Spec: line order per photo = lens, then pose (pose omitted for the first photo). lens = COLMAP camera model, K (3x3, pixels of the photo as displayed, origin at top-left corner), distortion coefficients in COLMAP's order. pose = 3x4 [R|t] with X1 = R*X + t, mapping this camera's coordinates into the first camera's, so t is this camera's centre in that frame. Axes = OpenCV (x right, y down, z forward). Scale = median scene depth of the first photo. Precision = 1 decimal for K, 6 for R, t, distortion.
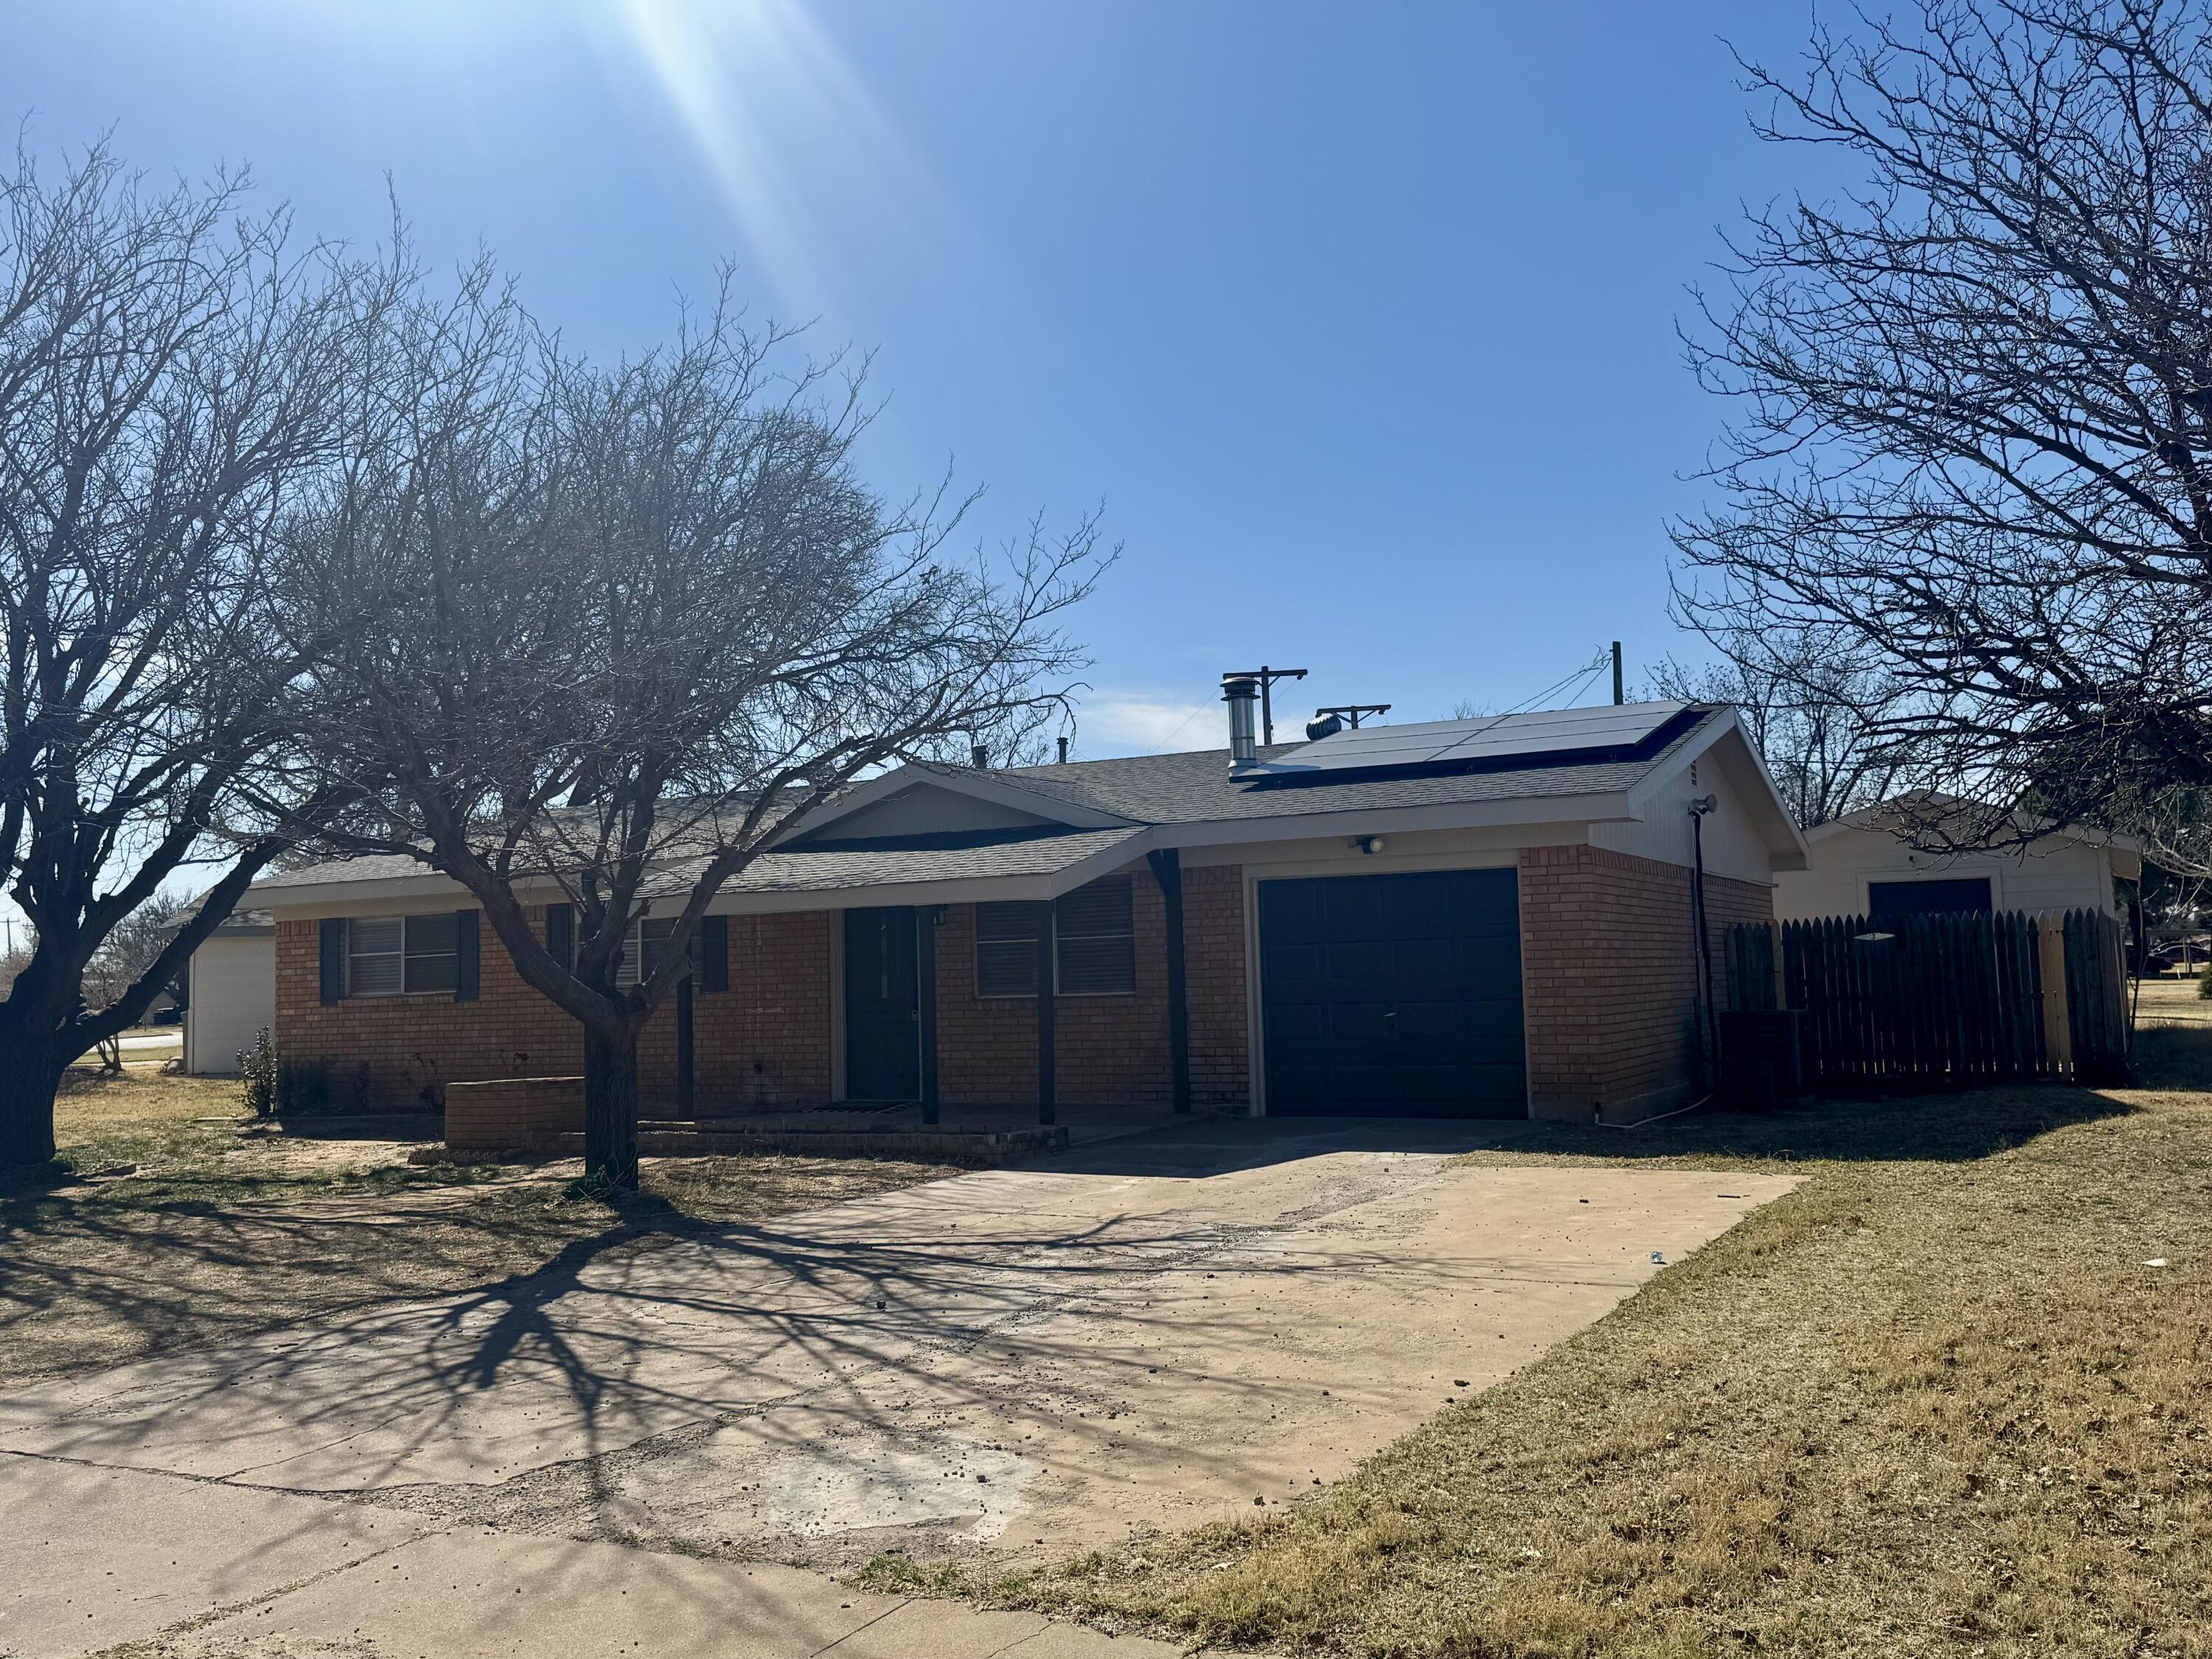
lens RADIAL K [[1917.1, 0, 1106.0], [0, 1917.1, 829.5], [0, 0, 1]] dist [0.140381, -0.188946]
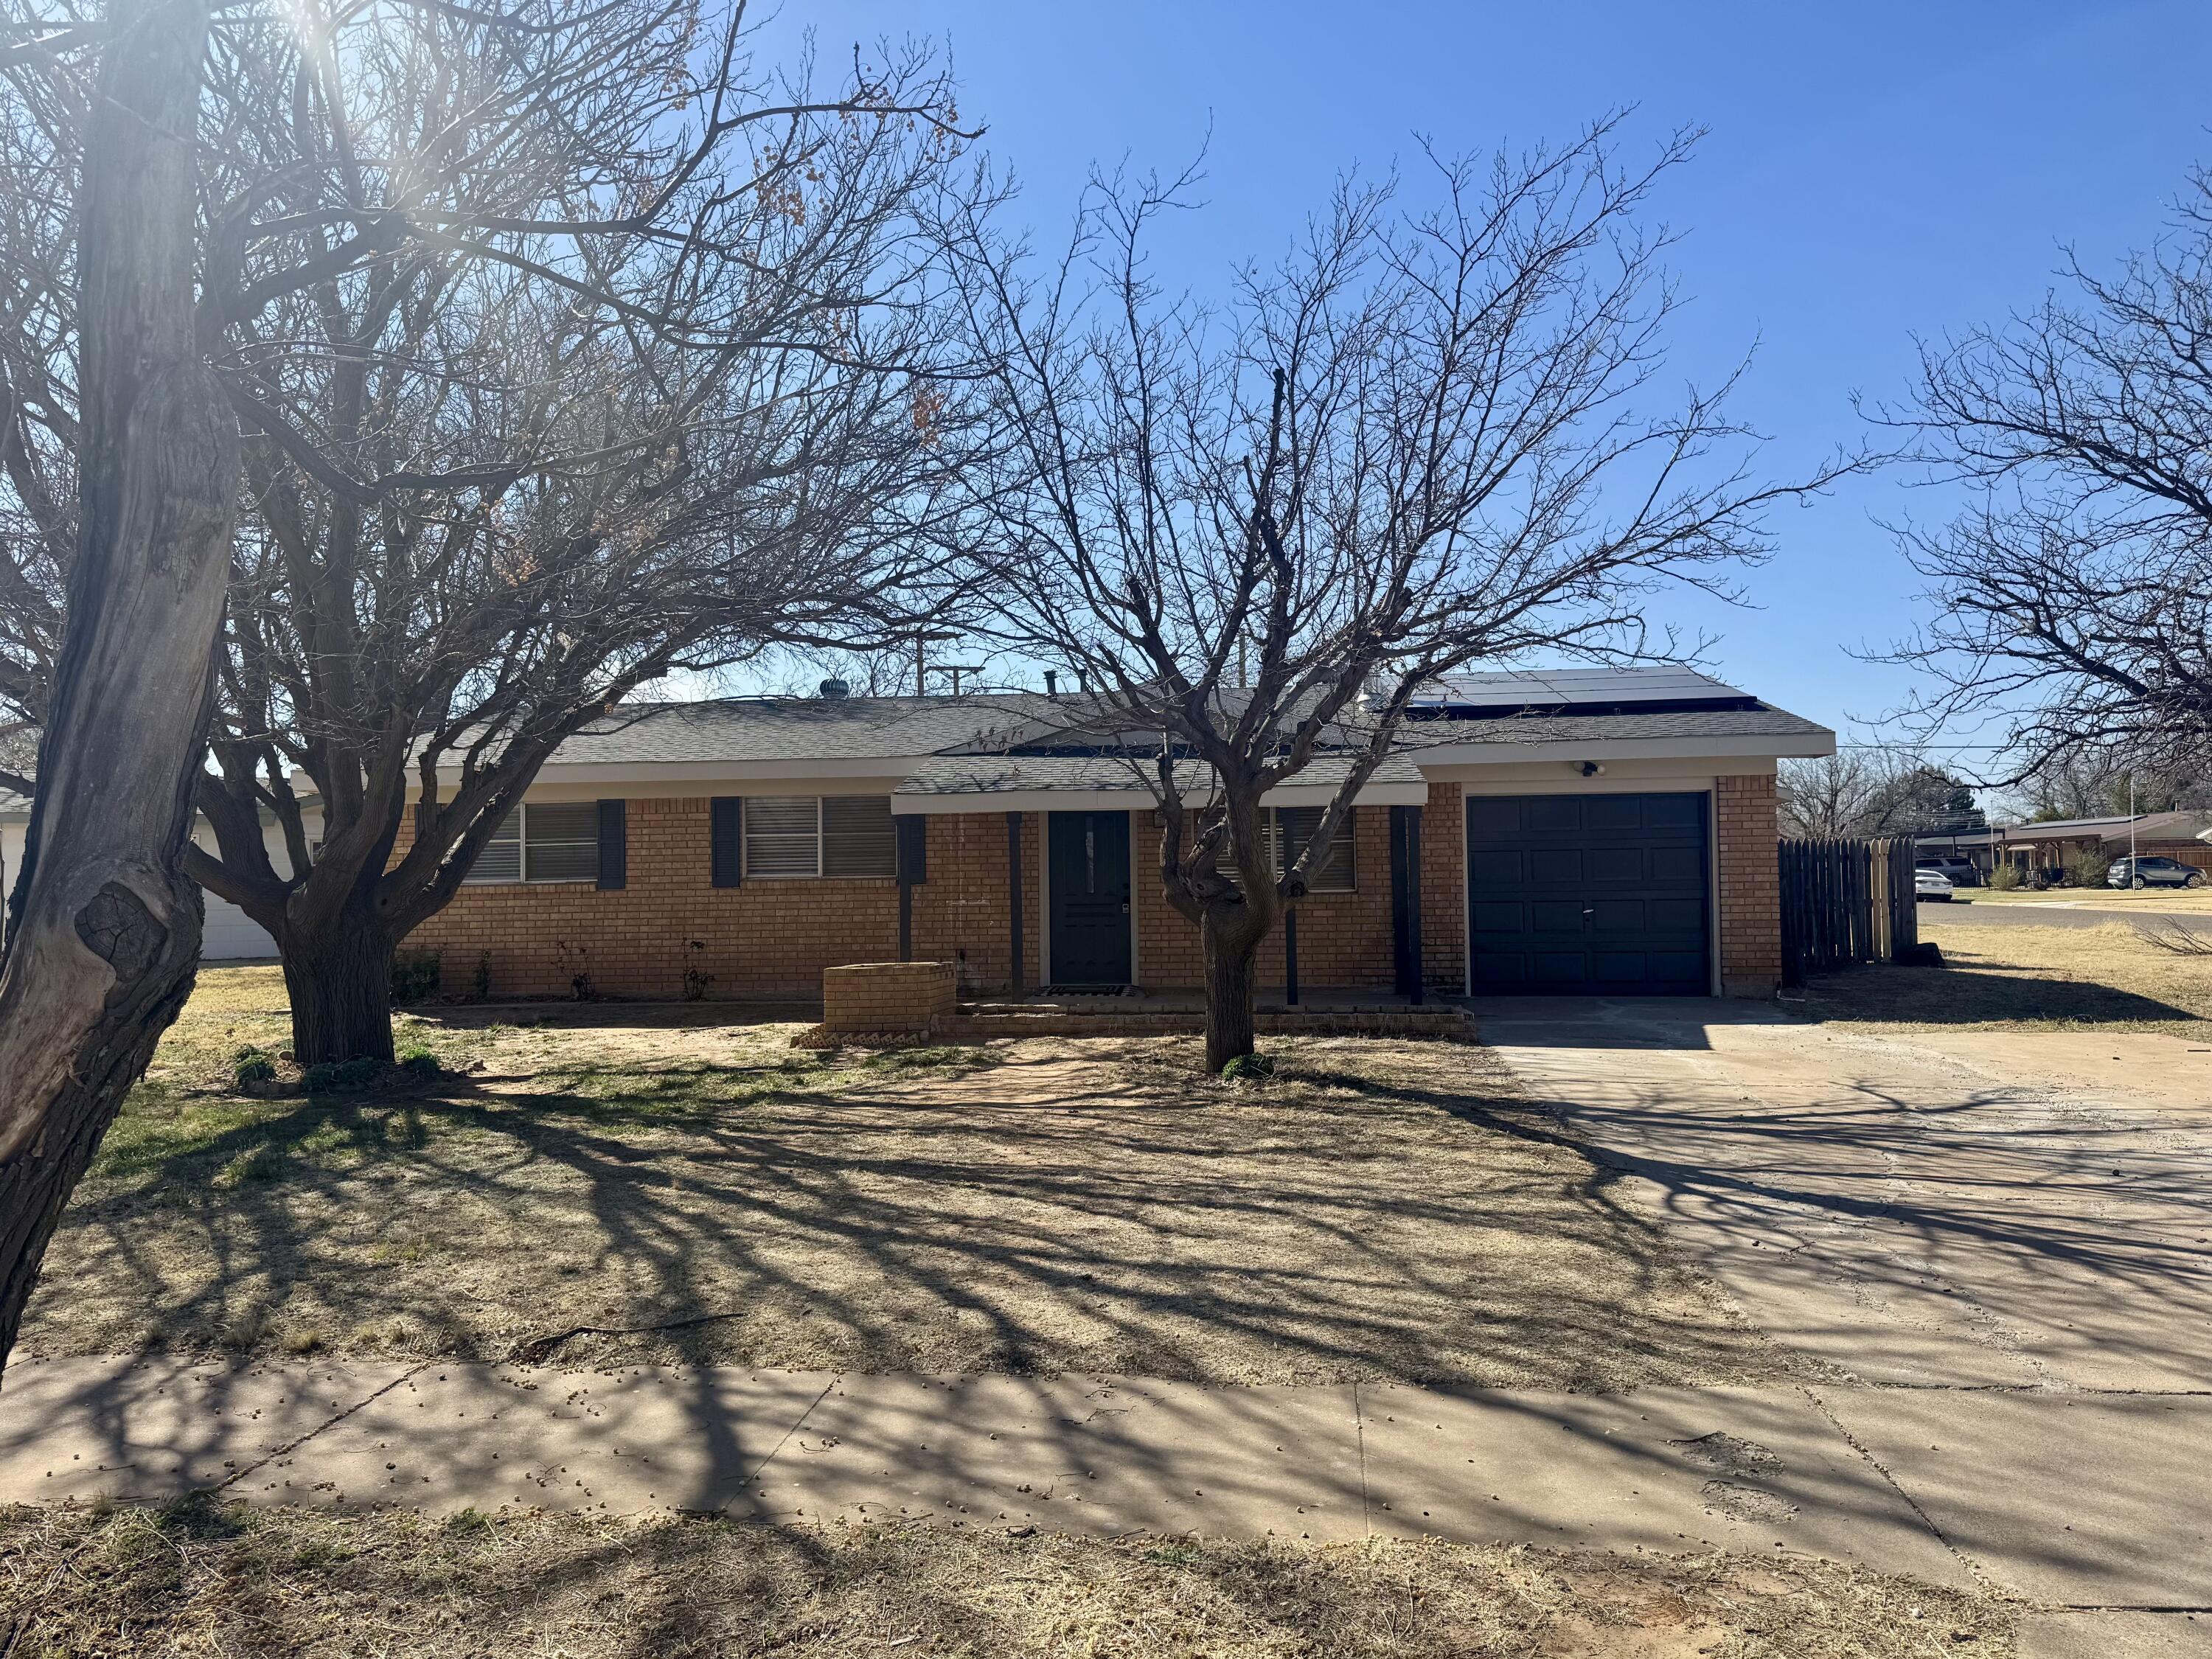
lens RADIAL K [[1529.9, 0, 1106.0], [0, 1529.9, 829.5], [0, 0, 1]] dist [0.083484, -0.104801]
pose [[0.935419, 0.028293, 0.352407, -0.461625], [-0.041053, 0.998742, 0.028786, 0.028922], [-0.351149, -0.041395, 0.935404, 0.200733]]
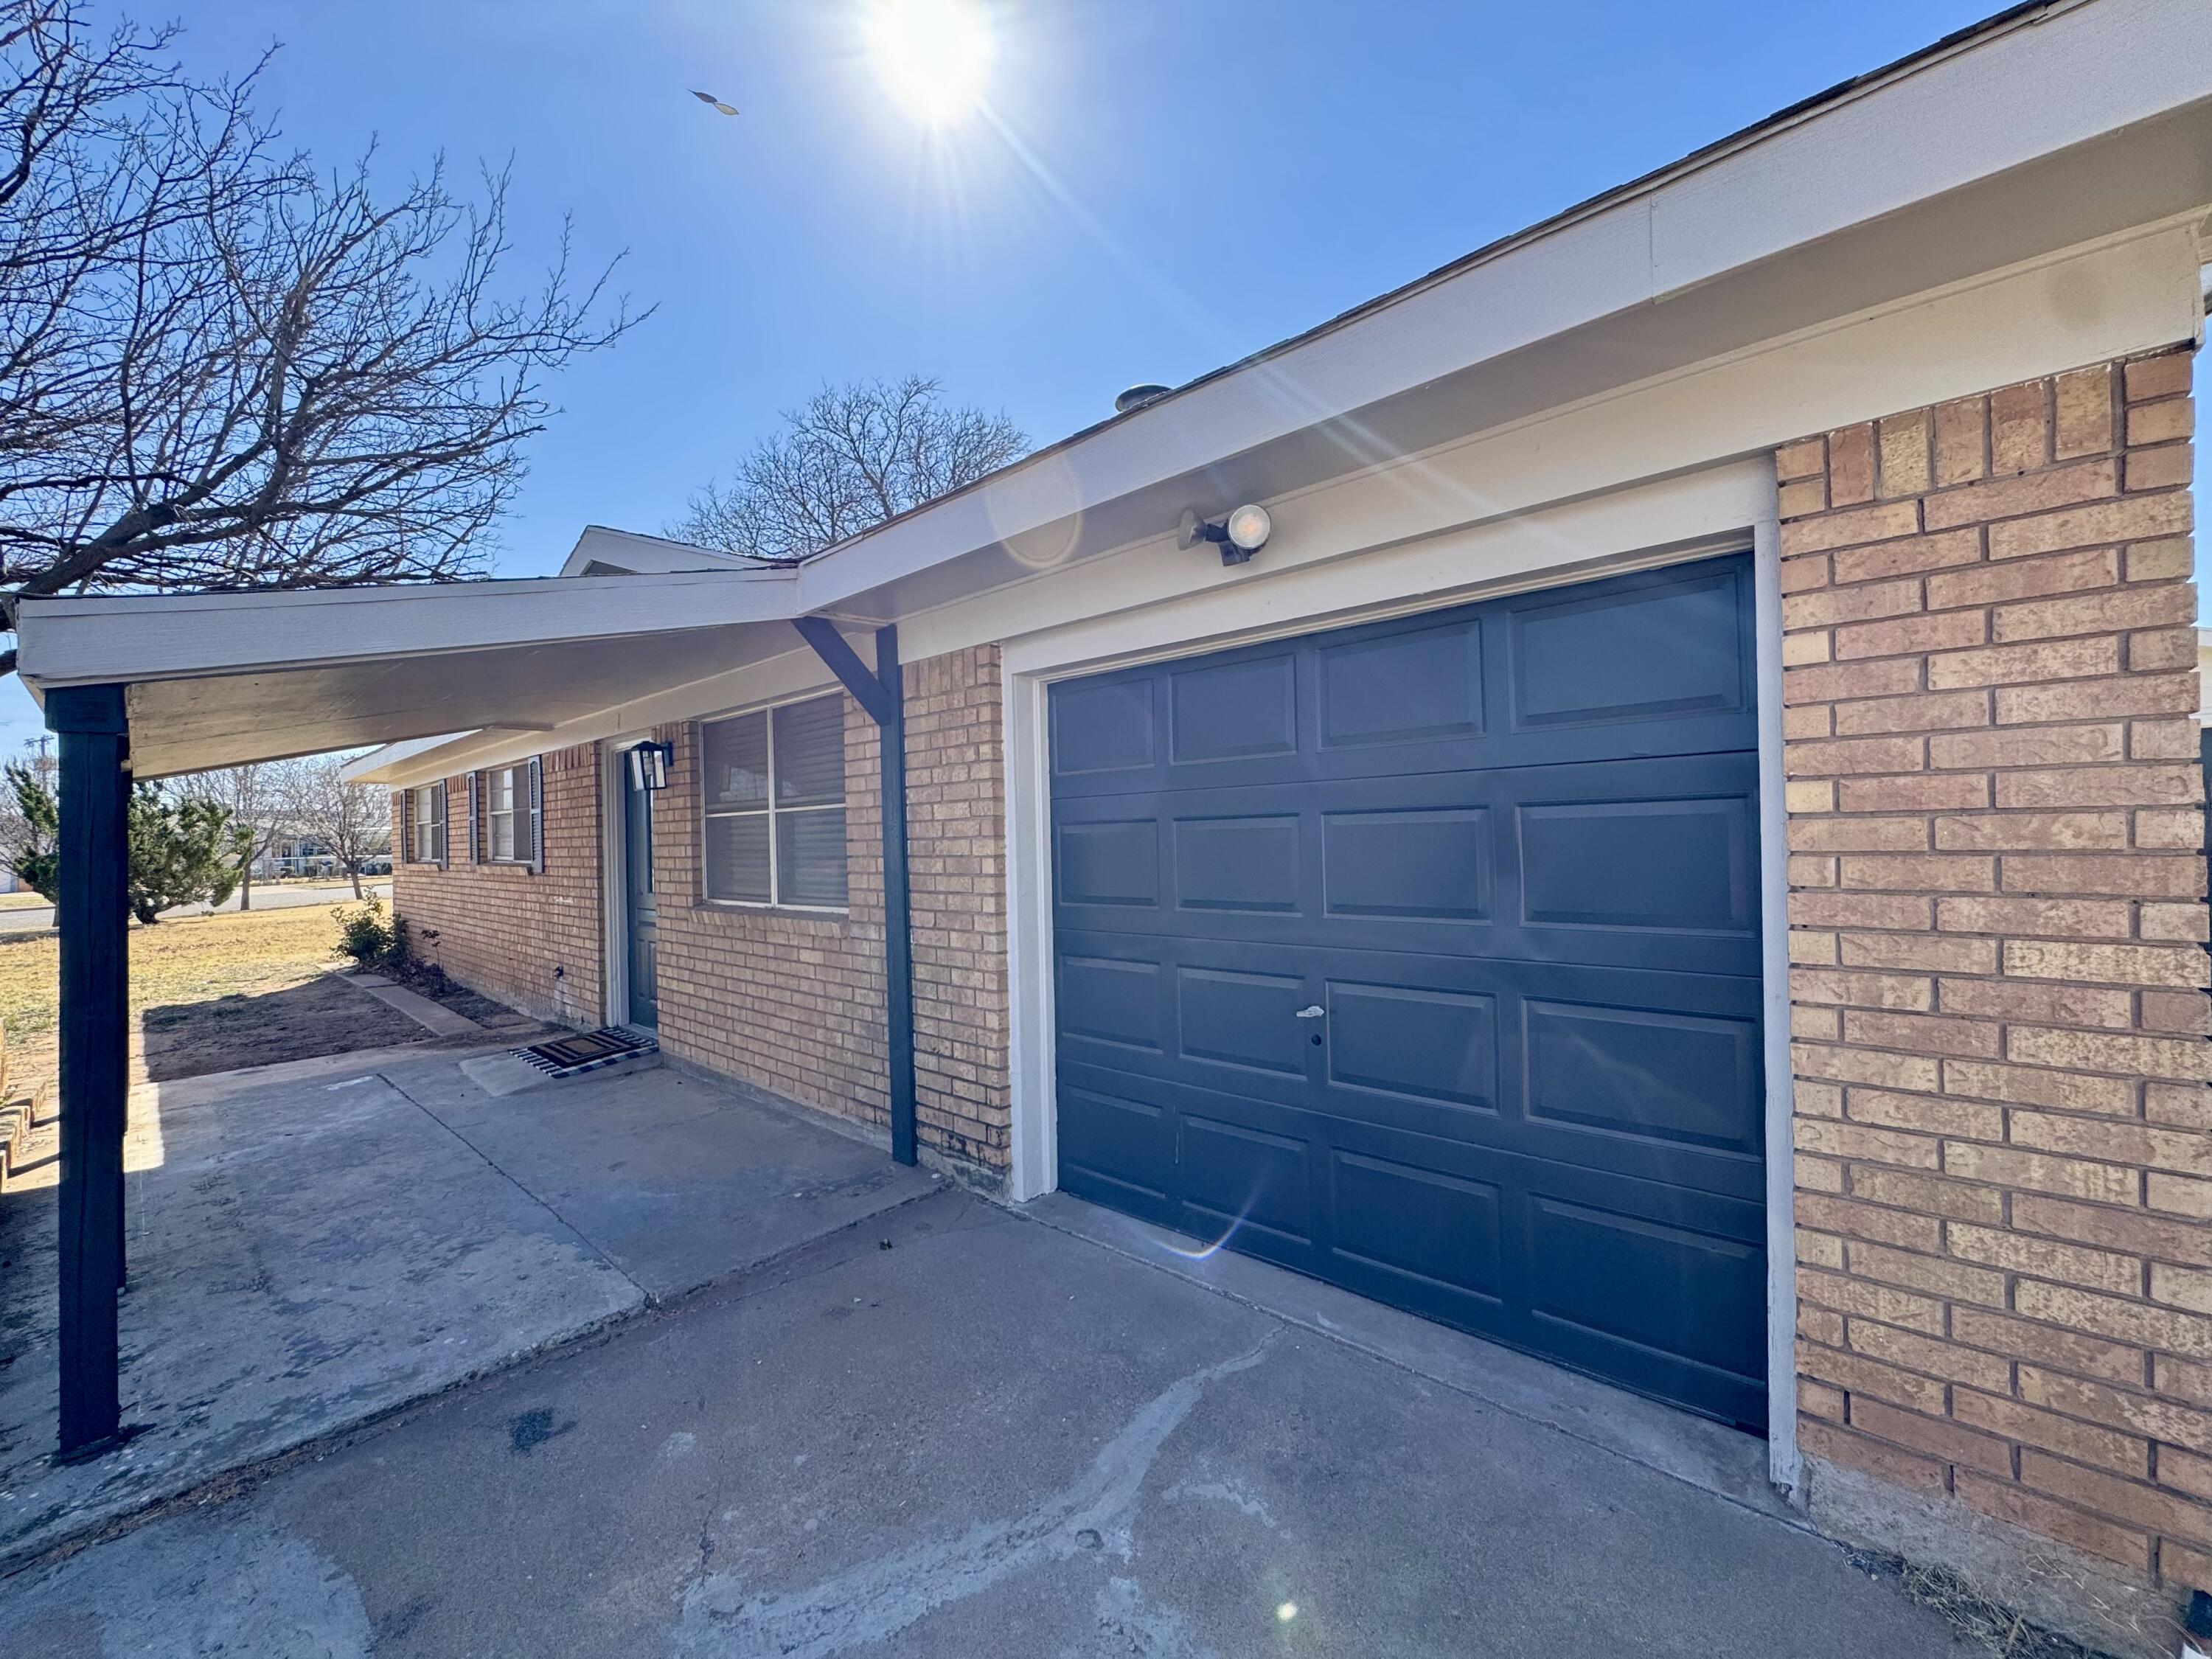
lens RADIAL K [[890.6, 0, 1106.0], [0, 890.6, 829.5], [0, 0, 1]] dist [-0.002087, 0.000024]
pose [[0.966376, 0.005208, -0.257079, 0.149283], [0.014995, 0.996952, 0.076565, 0.045697], [0.256695, -0.077845, 0.963353, 0.803624]]
